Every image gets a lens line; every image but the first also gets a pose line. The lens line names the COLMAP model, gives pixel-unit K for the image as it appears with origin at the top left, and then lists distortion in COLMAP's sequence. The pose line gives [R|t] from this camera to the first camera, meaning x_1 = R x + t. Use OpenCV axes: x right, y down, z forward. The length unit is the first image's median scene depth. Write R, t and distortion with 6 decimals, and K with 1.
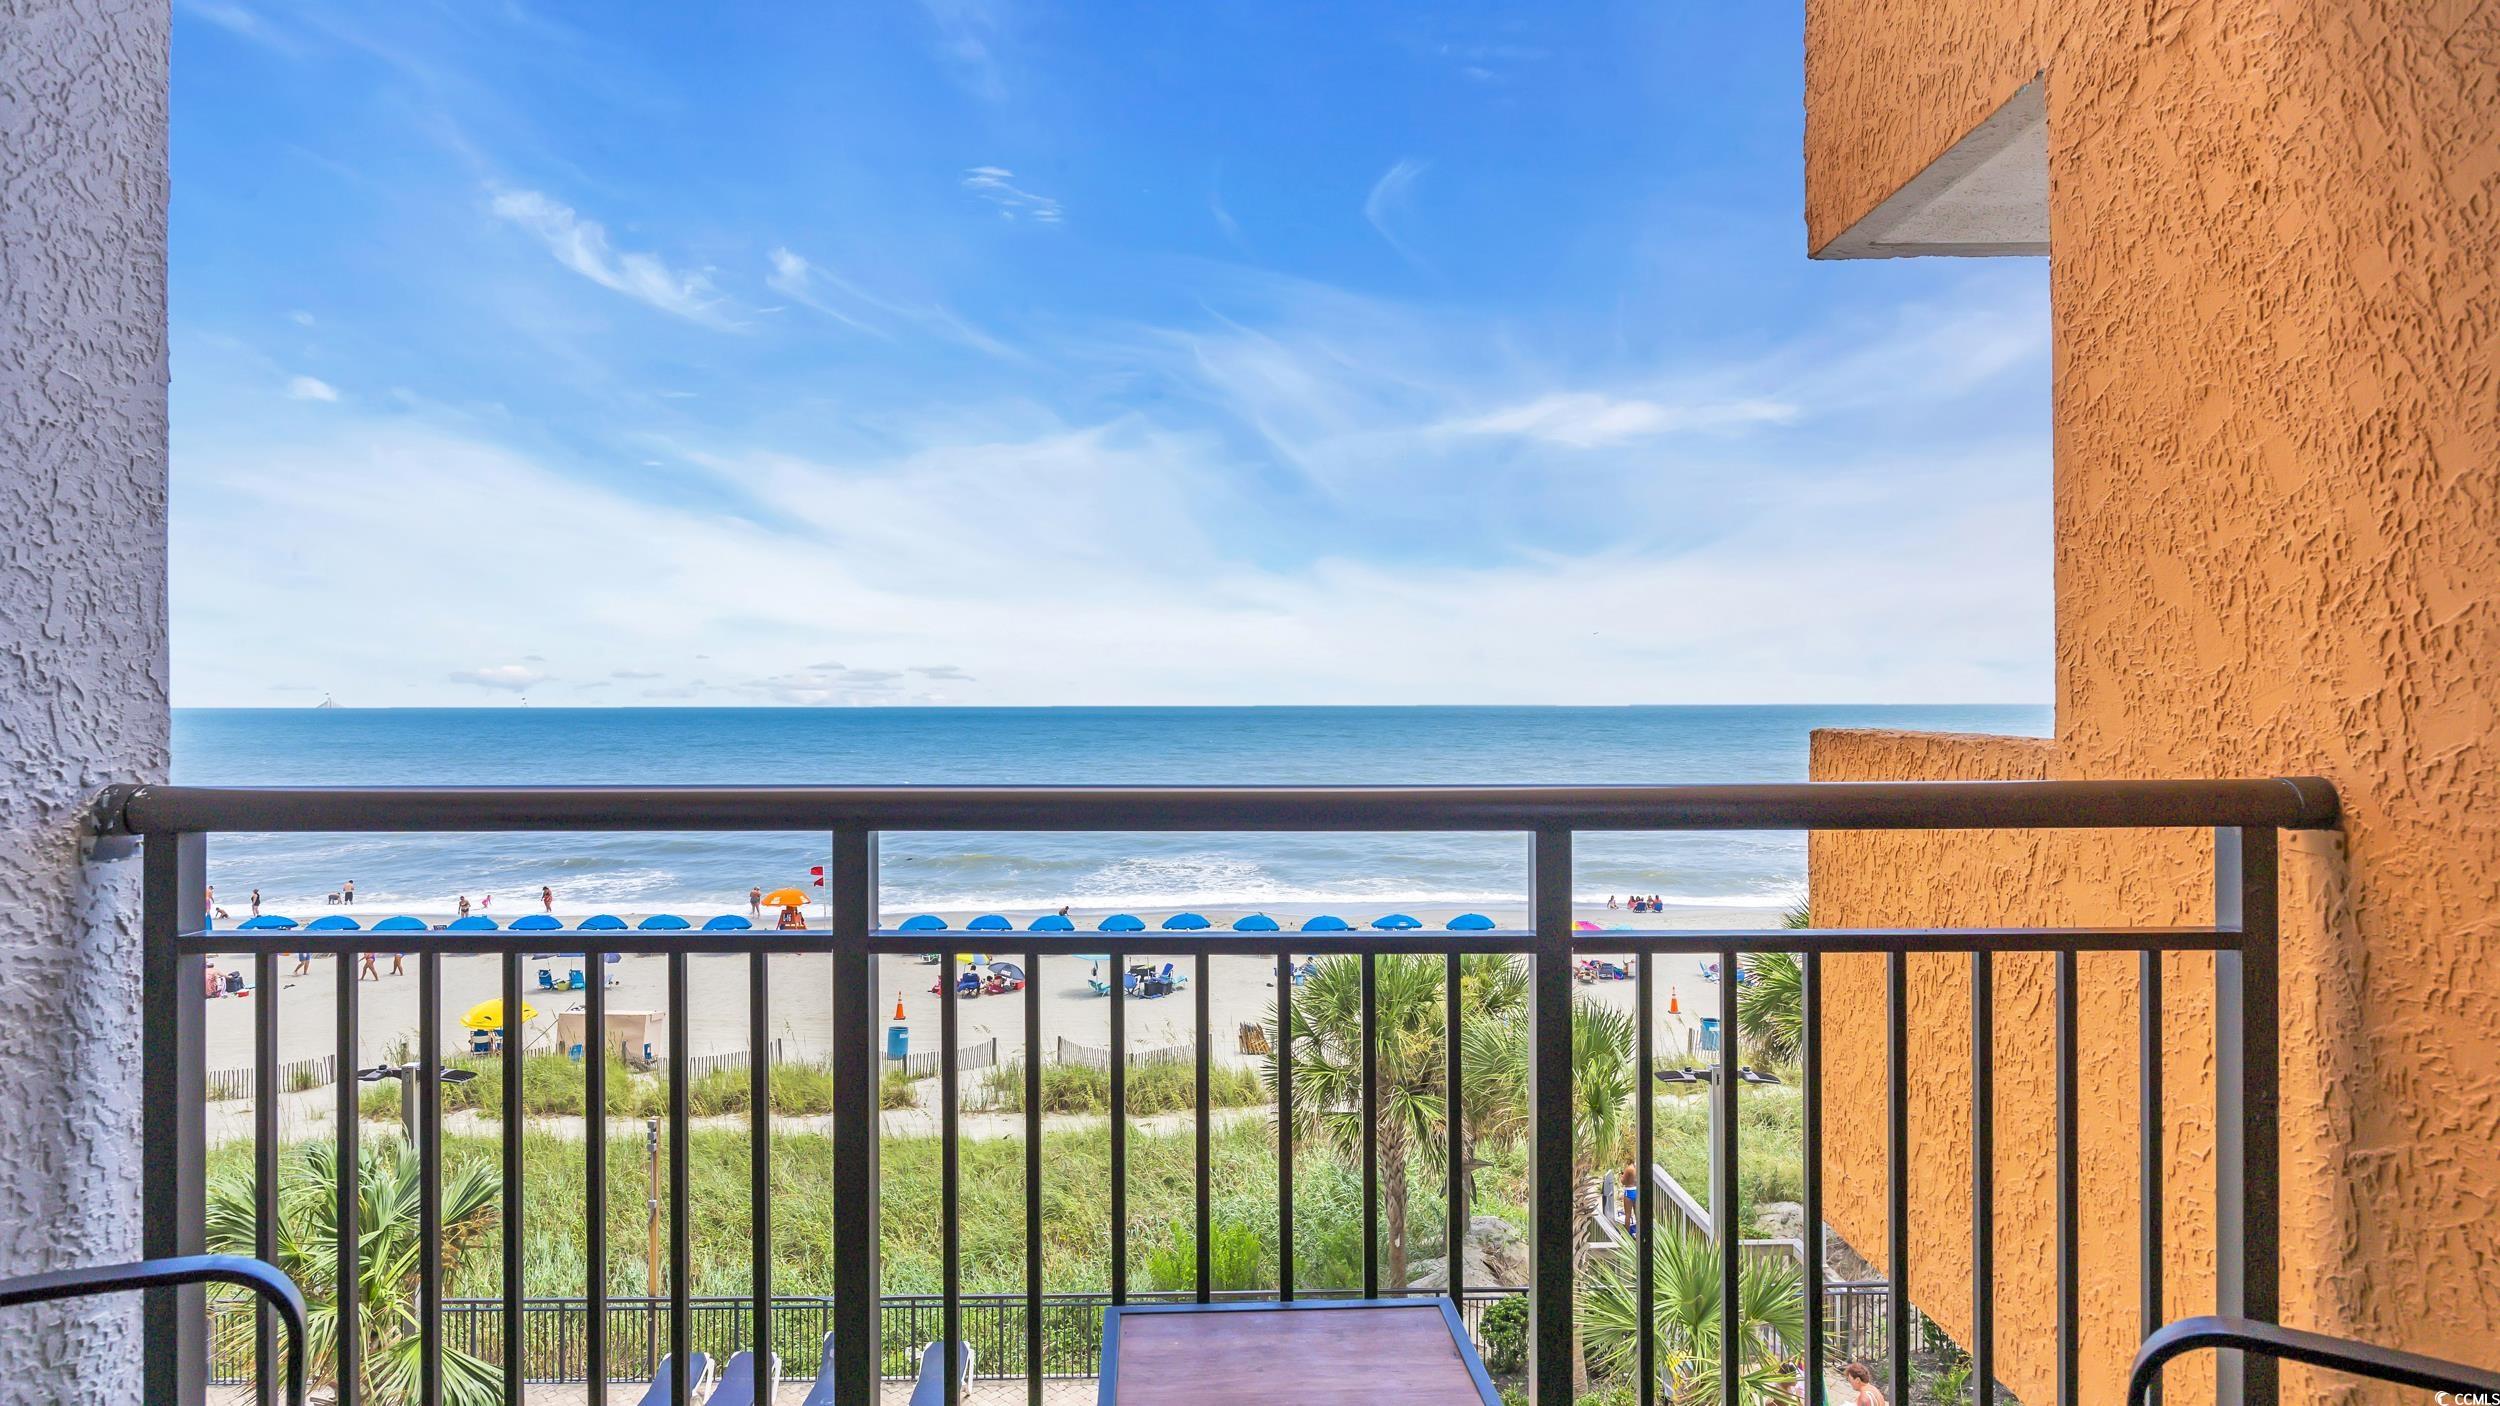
lens RADIAL K [[1045.7, 0, 1252.2], [0, 1045.7, 741.0], [0, 0, 1]] dist [-0.010141, 0.000344]
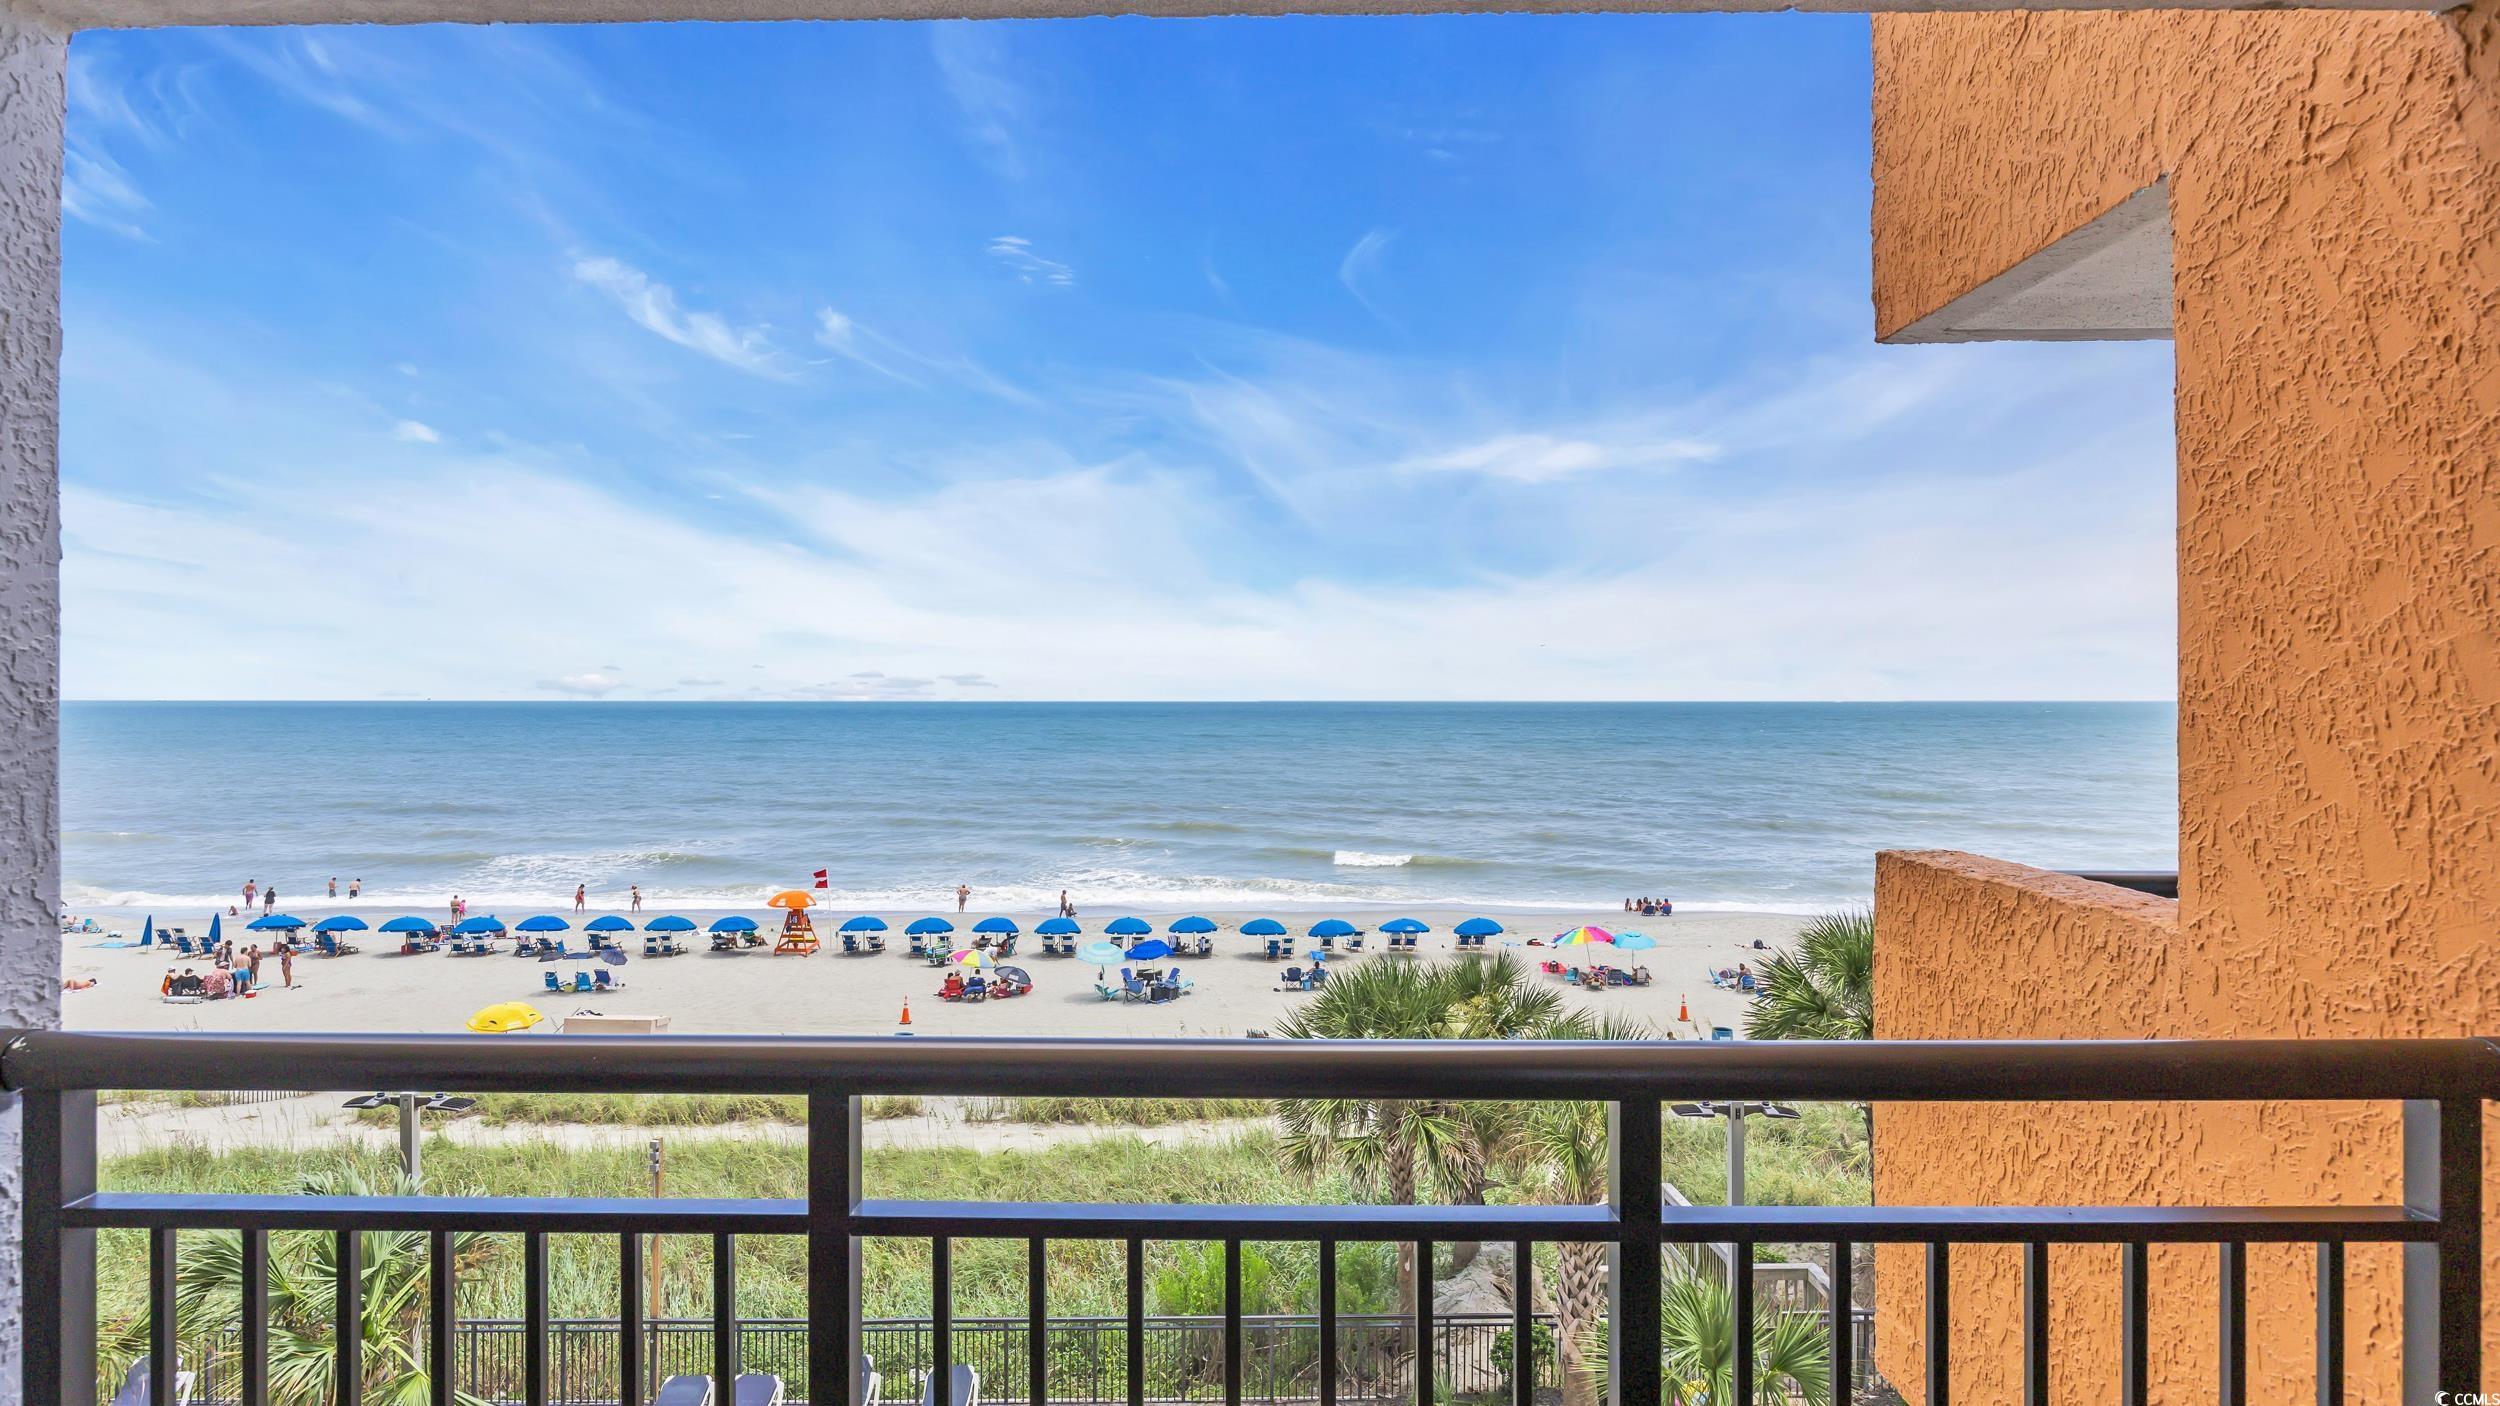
lens RADIAL K [[1022.9, 0, 1248.6], [0, 1022.9, 700.9], [0, 0, 1]] dist [-0.009044, -0.000070]
pose [[0.999979, 0.002863, -0.005787, -0.025338], [-0.002873, 0.999995, -0.001598, -0.195801], [0.005782, 0.001615, 0.999982, 0.124400]]
